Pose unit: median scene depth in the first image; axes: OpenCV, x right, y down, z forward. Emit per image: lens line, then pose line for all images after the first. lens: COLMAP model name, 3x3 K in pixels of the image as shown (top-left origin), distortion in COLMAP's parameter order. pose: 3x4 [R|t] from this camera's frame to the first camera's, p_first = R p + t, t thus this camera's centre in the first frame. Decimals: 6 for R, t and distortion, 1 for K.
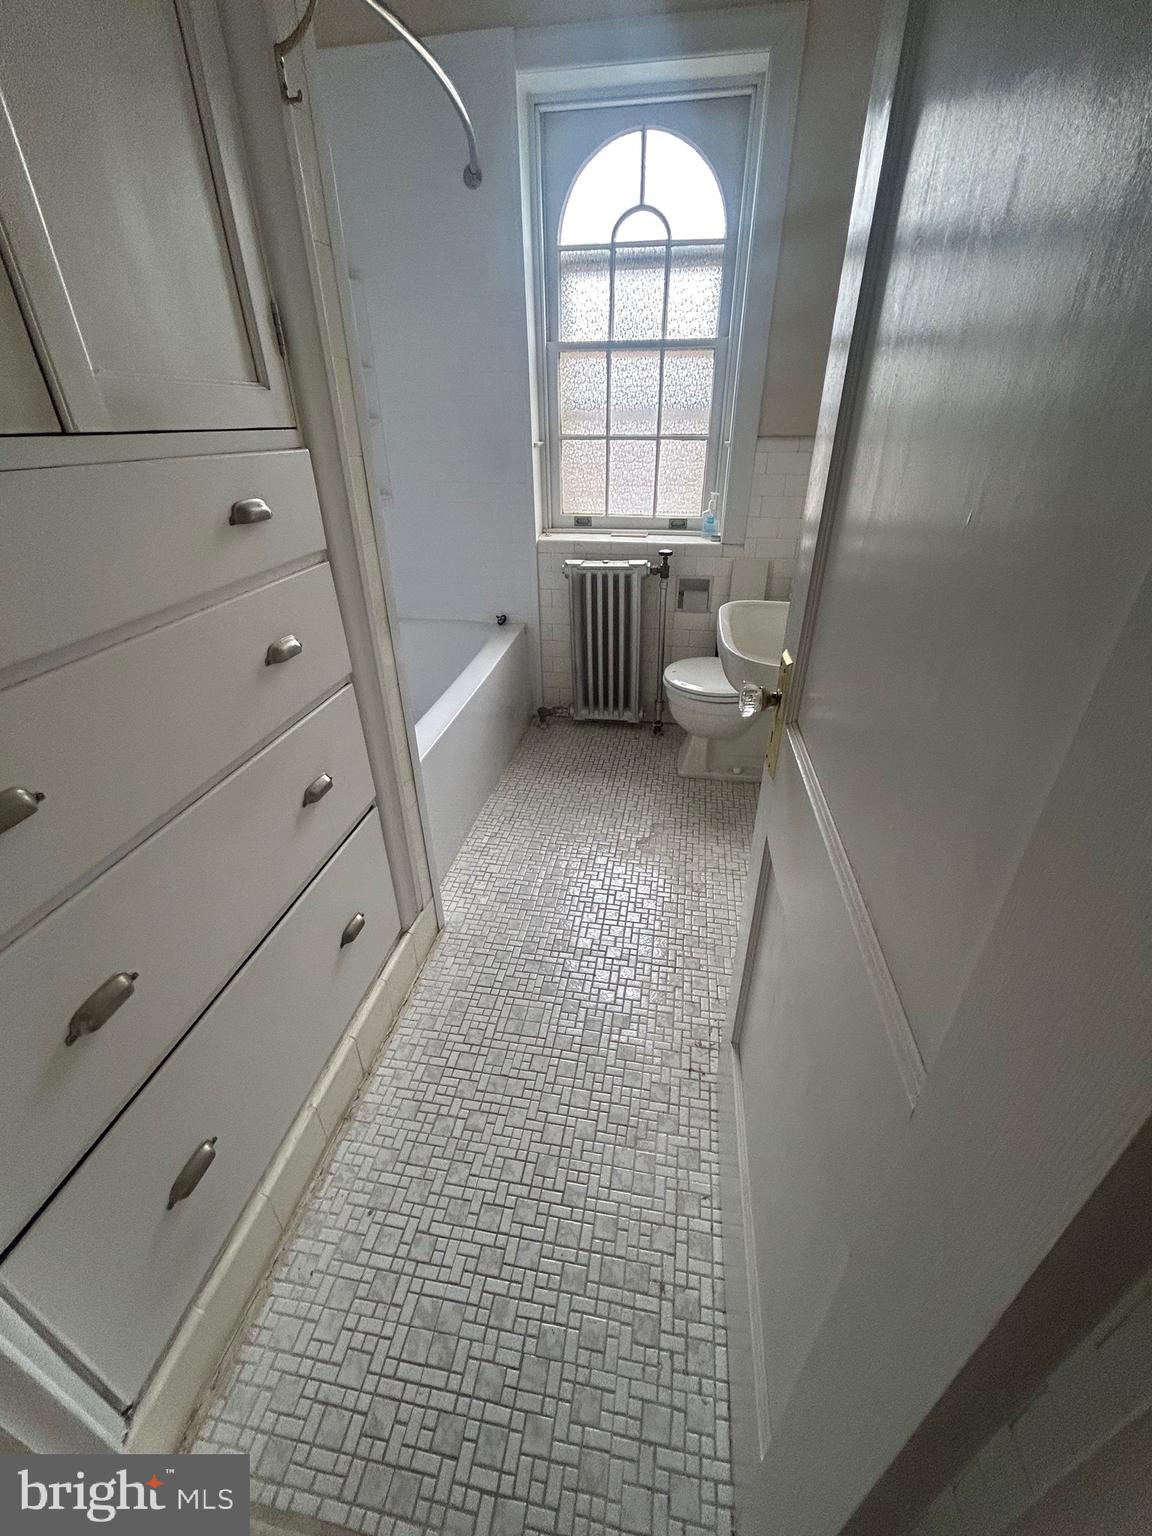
lens RADIAL K [[607.7, 0, 576.0], [0, 607.7, 768.0], [0, 0, 1]] dist [-0.014128, 0.006638]
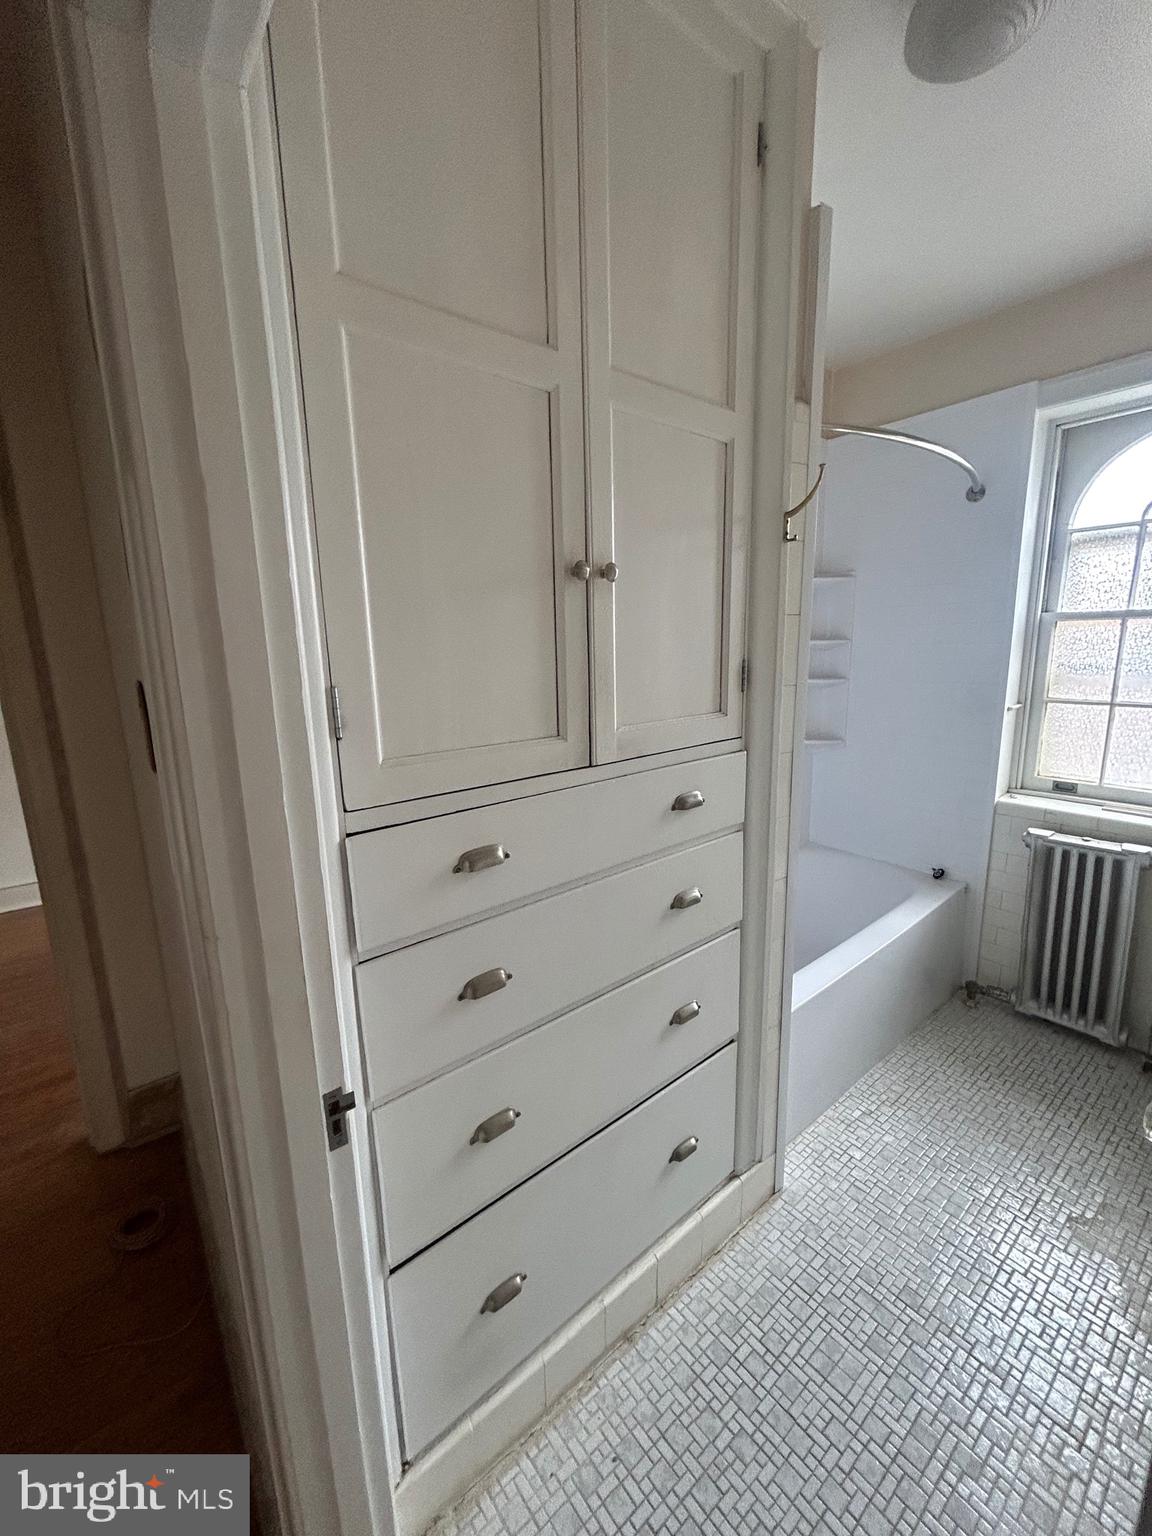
lens RADIAL K [[621.6, 0, 576.0], [0, 621.6, 768.0], [0, 0, 1]] dist [-0.001431, -0.000391]
pose [[0.745701, 0.123954, -0.654649, 0.100327], [-0.306264, 0.936359, -0.171566, -0.095838], [0.591720, 0.328432, 0.736206, -0.116026]]
